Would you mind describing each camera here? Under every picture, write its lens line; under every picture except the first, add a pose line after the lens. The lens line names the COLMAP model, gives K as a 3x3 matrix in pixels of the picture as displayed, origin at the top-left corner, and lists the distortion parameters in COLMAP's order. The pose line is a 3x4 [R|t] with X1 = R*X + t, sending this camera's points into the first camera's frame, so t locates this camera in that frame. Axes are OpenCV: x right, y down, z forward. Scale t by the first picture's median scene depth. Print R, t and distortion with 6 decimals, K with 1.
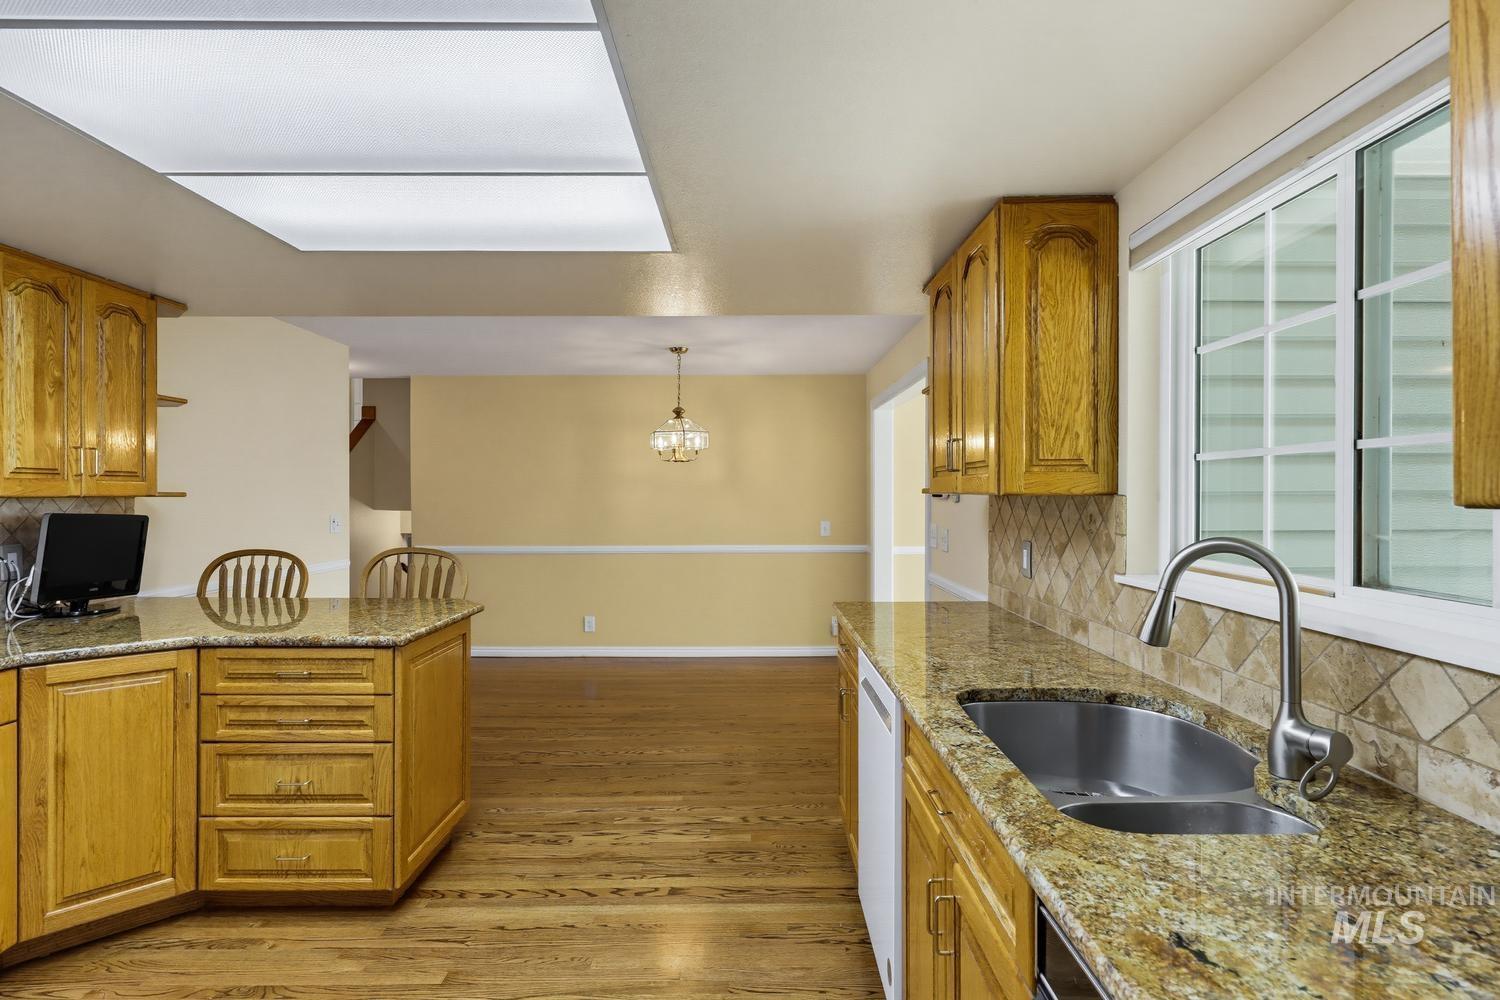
lens RADIAL K [[782.7, 0, 754.7], [0, 782.7, 494.5], [0, 0, 1]] dist [-0.002118, 0.000957]
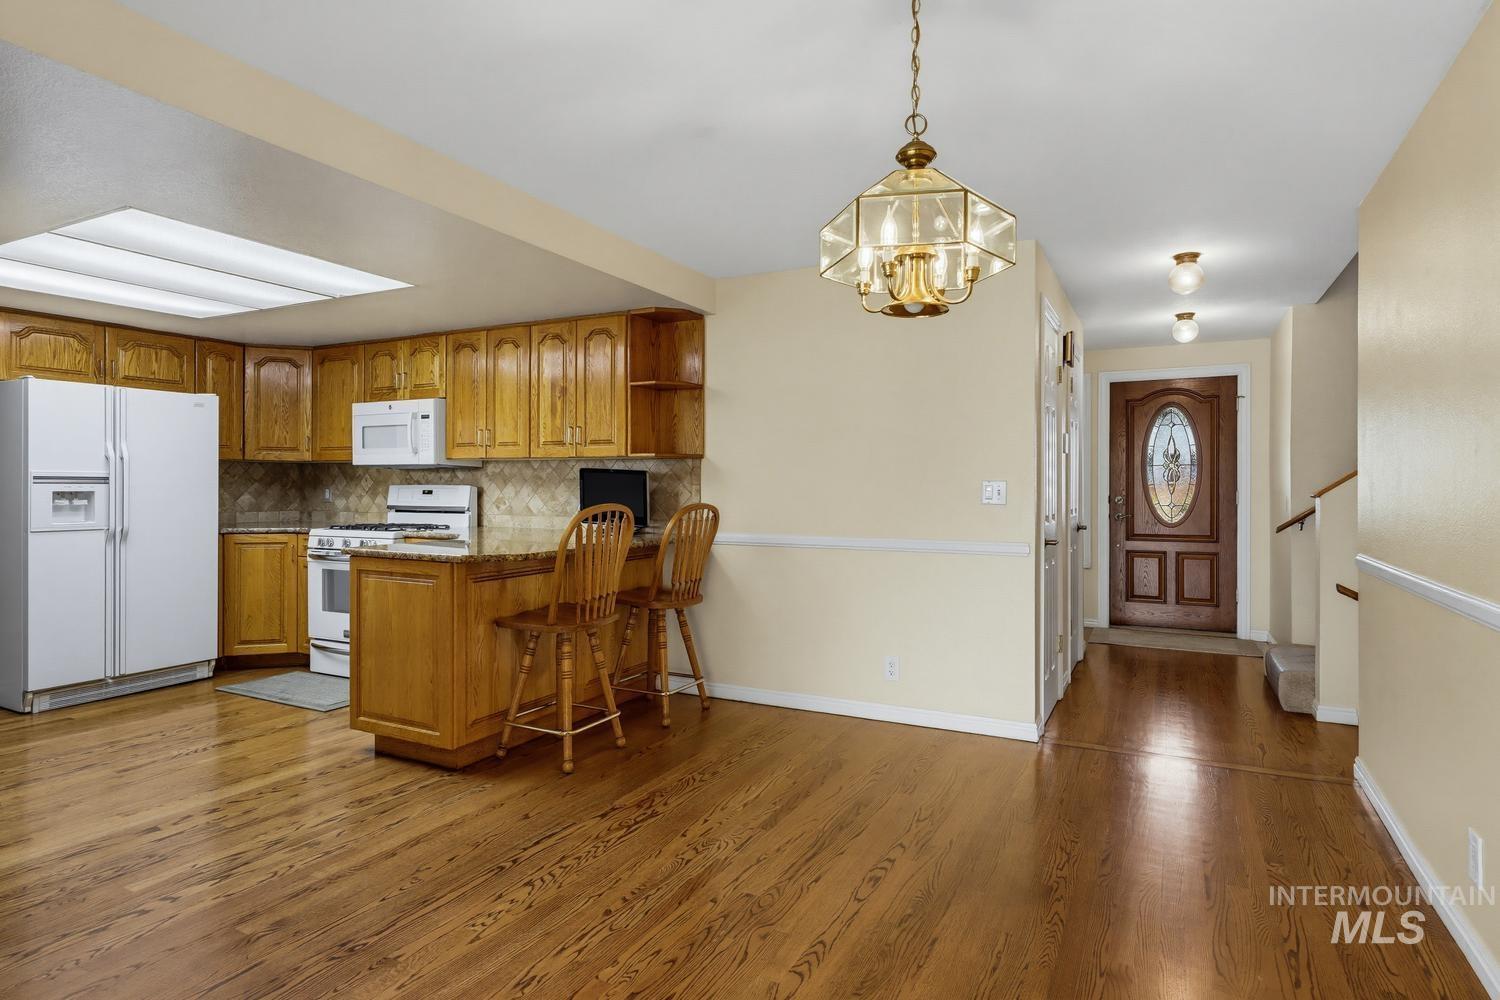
lens RADIAL K [[807.4, 0, 762.1], [0, 807.4, 493.3], [0, 0, 1]] dist [0.000021, -0.001122]
pose [[-0.461065, 0.006172, -0.887345, 0.410795], [-0.006342, 0.999927, 0.010250, 0.053469], [0.887344, 0.010354, -0.460992, 1.961770]]
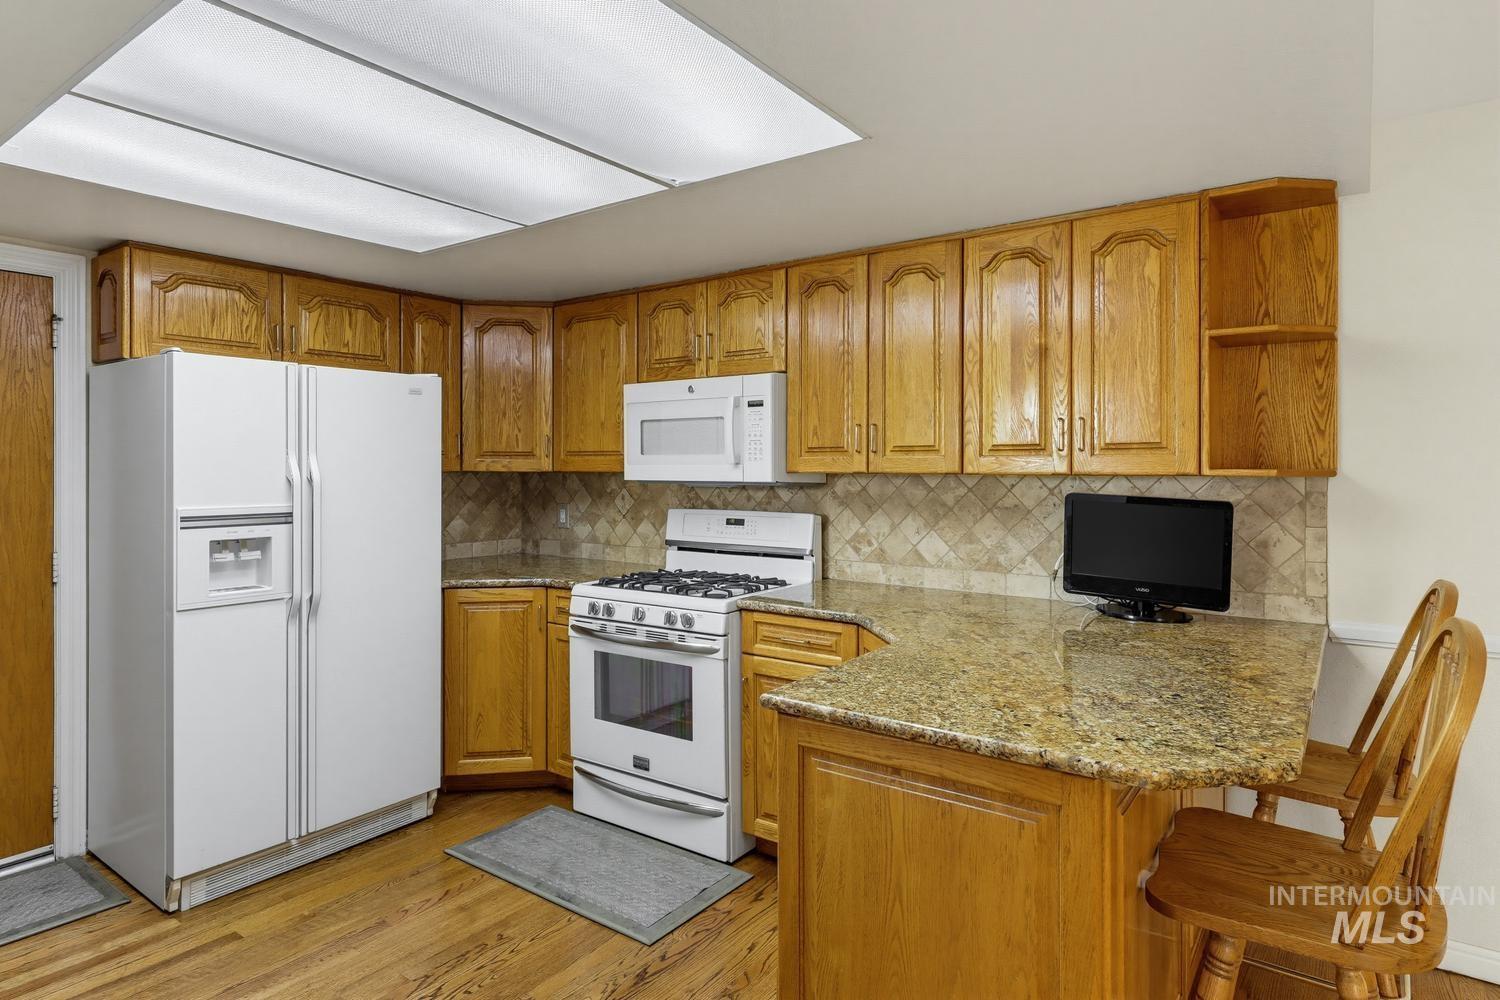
lens RADIAL K [[845.9, 0, 744.8], [0, 845.9, 470.3], [0, 0, 1]] dist [0.000303, -0.001420]
pose [[-0.598020, 0.004915, -0.801466, 0.103080], [-0.000434, 0.999979, 0.006457, -0.007639], [0.801481, 0.004209, -0.598005, 1.183412]]
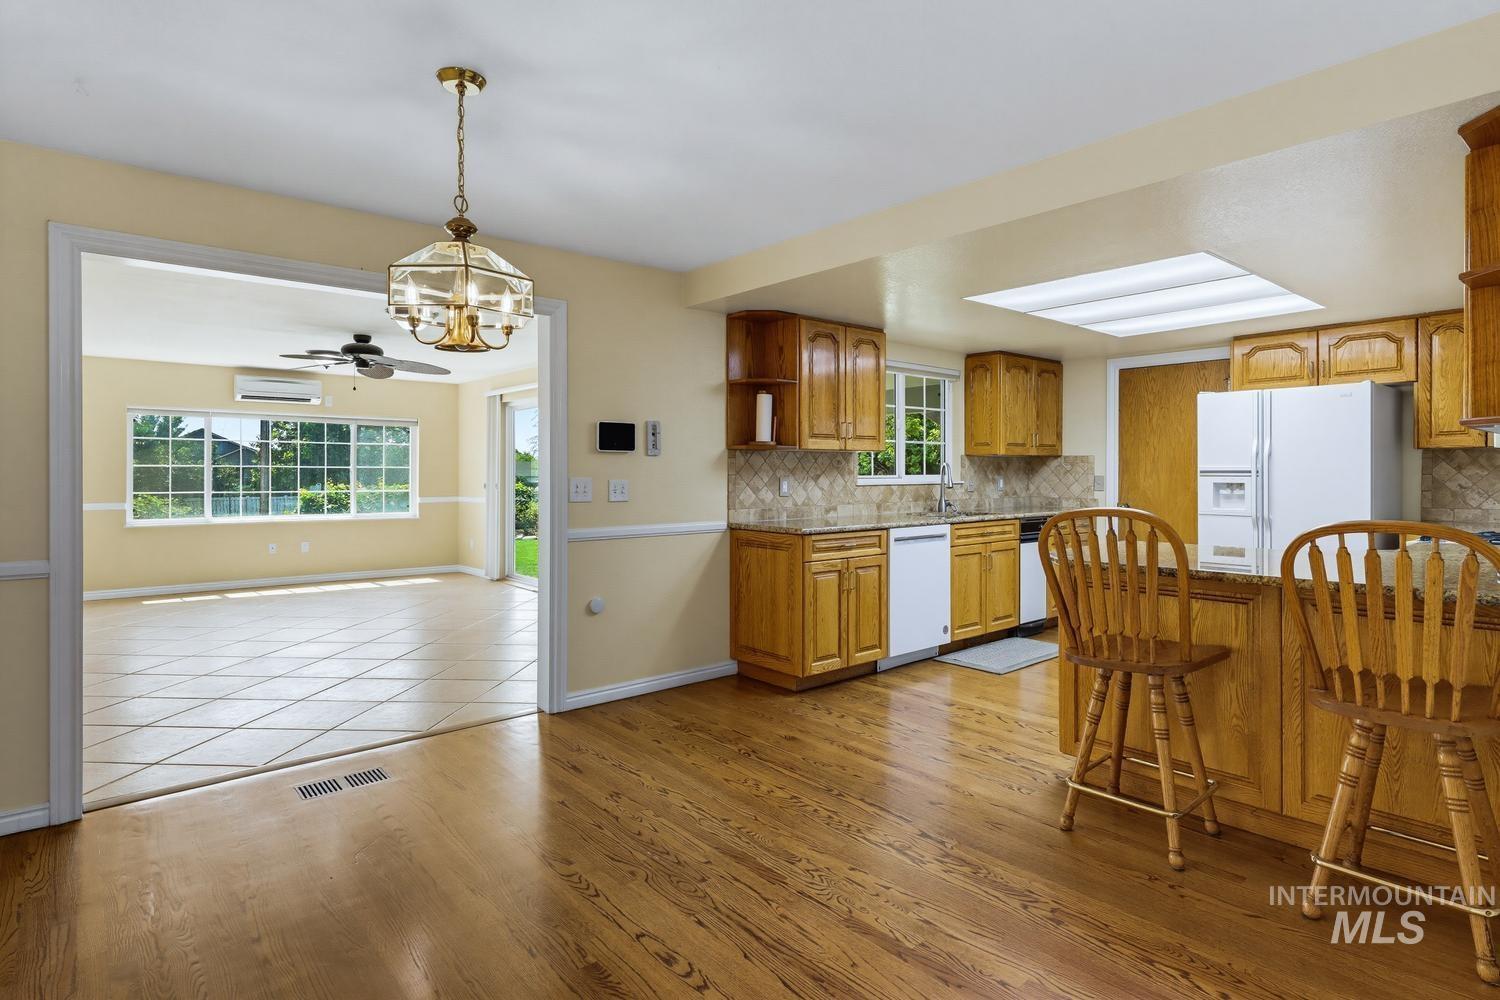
lens RADIAL K [[782.7, 0, 769.5], [0, 782.7, 479.4], [0, 0, 1]] dist [-0.002118, 0.000957]
pose [[-0.655910, -0.005372, 0.754820, -0.931362], [0.006212, 0.999902, 0.012514, 0.038684], [-0.754813, 0.012897, -0.655813, 2.055075]]
